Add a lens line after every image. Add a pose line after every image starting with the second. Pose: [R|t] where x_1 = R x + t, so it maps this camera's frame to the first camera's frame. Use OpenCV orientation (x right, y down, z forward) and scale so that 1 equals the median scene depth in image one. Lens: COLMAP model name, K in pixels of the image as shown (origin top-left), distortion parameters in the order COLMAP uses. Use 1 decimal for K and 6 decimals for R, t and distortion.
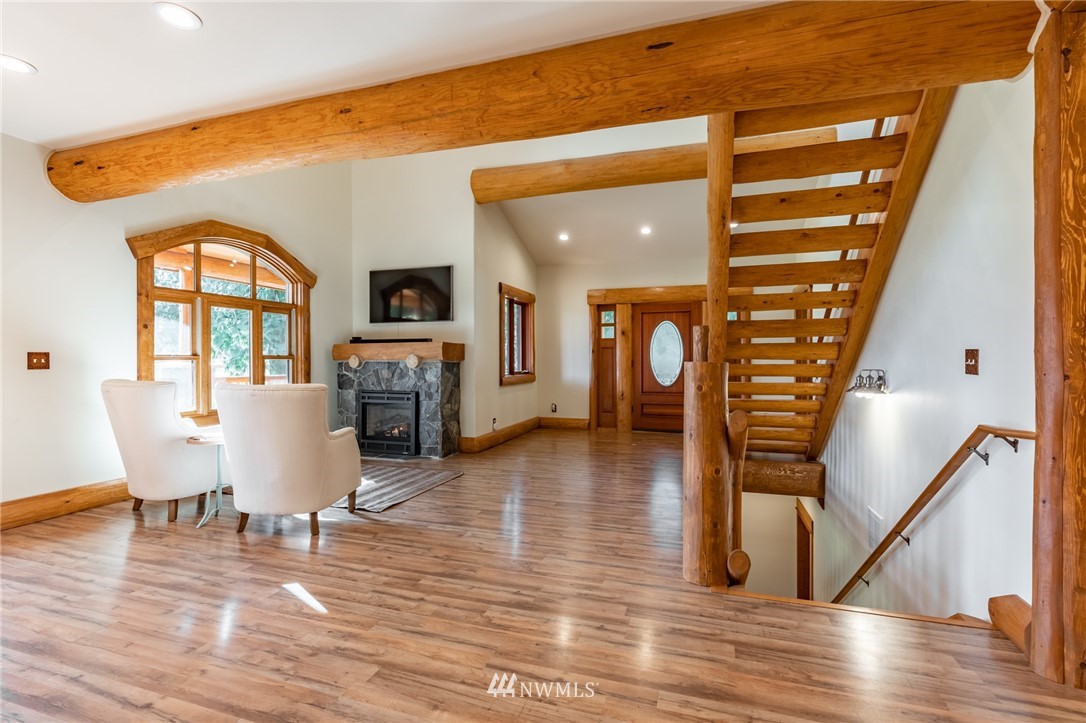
lens RADIAL K [[501.8, 0, 545.6], [0, 501.8, 361.7], [0, 0, 1]] dist [-0.011465, 0.003320]
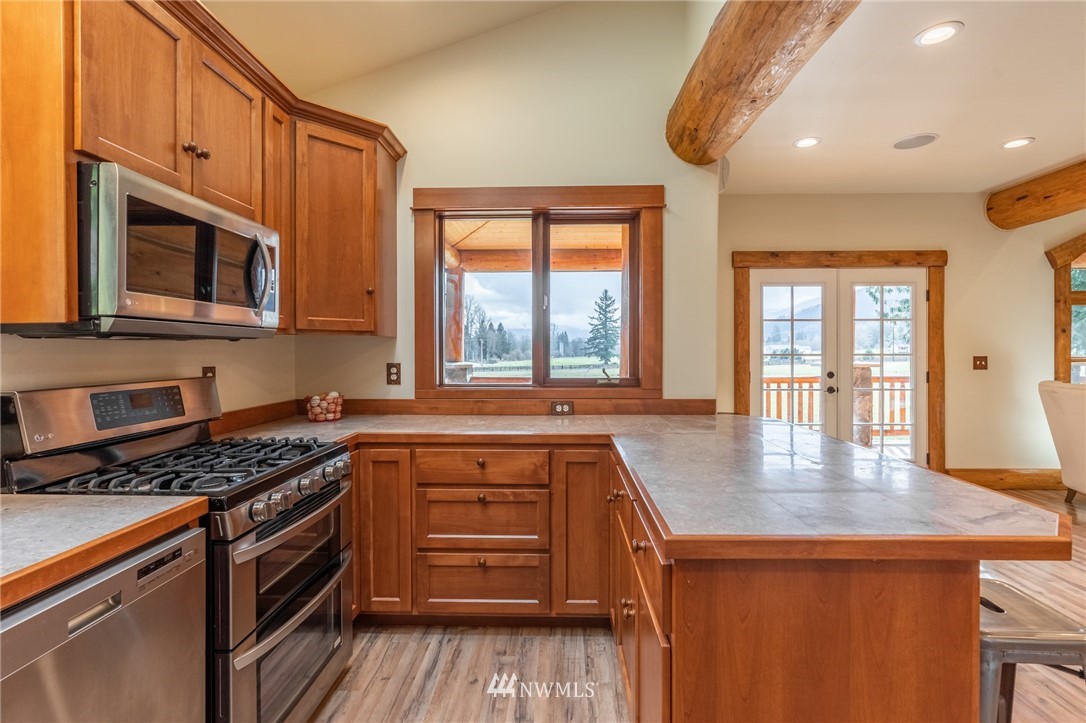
lens RADIAL K [[501.8, 0, 549.9], [0, 501.8, 350.7], [0, 0, 1]] dist [-0.011465, 0.003320]
pose [[0.282228, 0.002591, -0.959344, -0.094447], [-0.001009, 0.999997, 0.002404, -0.030142], [0.959347, 0.000290, 0.282229, -0.359838]]
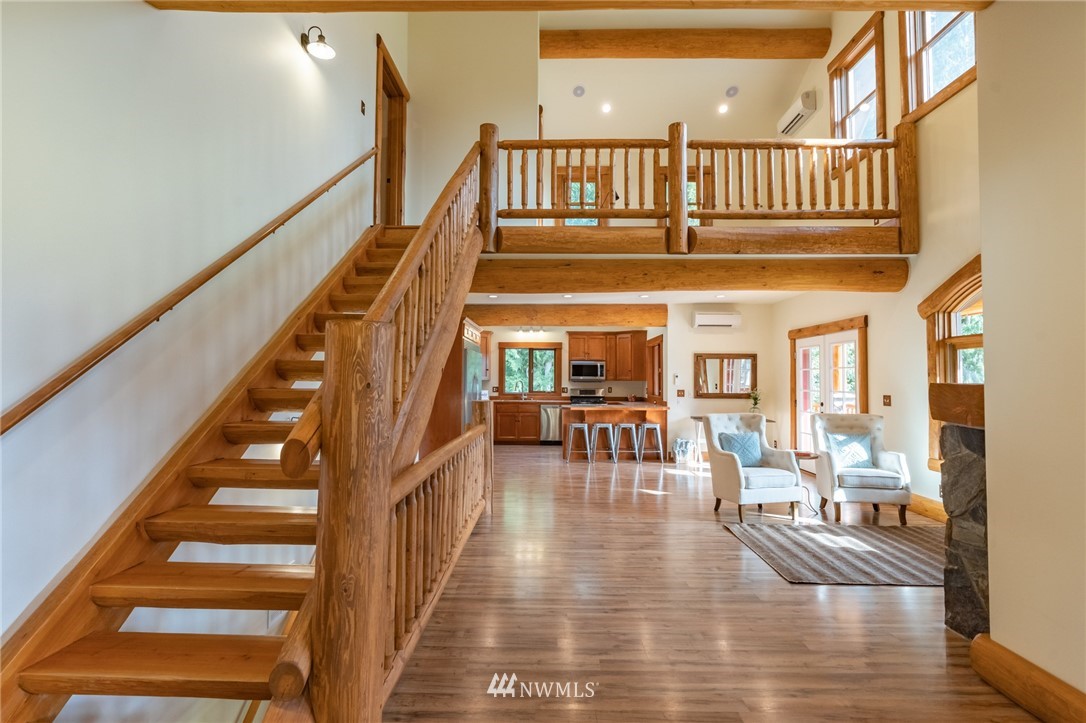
lens RADIAL K [[501.8, 0, 541.8], [0, 501.8, 360.6], [0, 0, 1]] dist [-0.011465, 0.003320]
pose [[-0.956422, -0.015063, -0.291600, 0.438798], [-0.005392, 0.999409, -0.033942, -0.060478], [0.291939, -0.030890, -0.955938, 1.920636]]
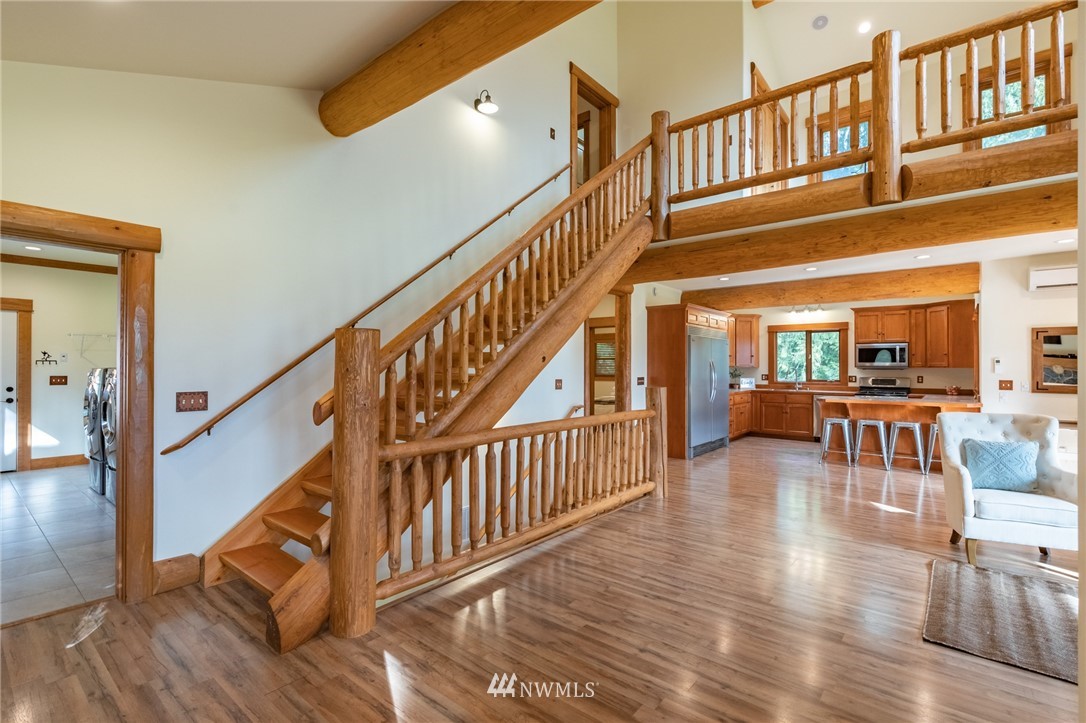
lens RADIAL K [[501.8, 0, 535.1], [0, 501.8, 362.6], [0, 0, 1]] dist [-0.011465, 0.003320]
pose [[-0.927083, 0.001371, 0.374853, 0.010044], [0.000227, 0.999995, -0.003095, -0.060774], [-0.374856, -0.002784, -0.927079, 1.984226]]
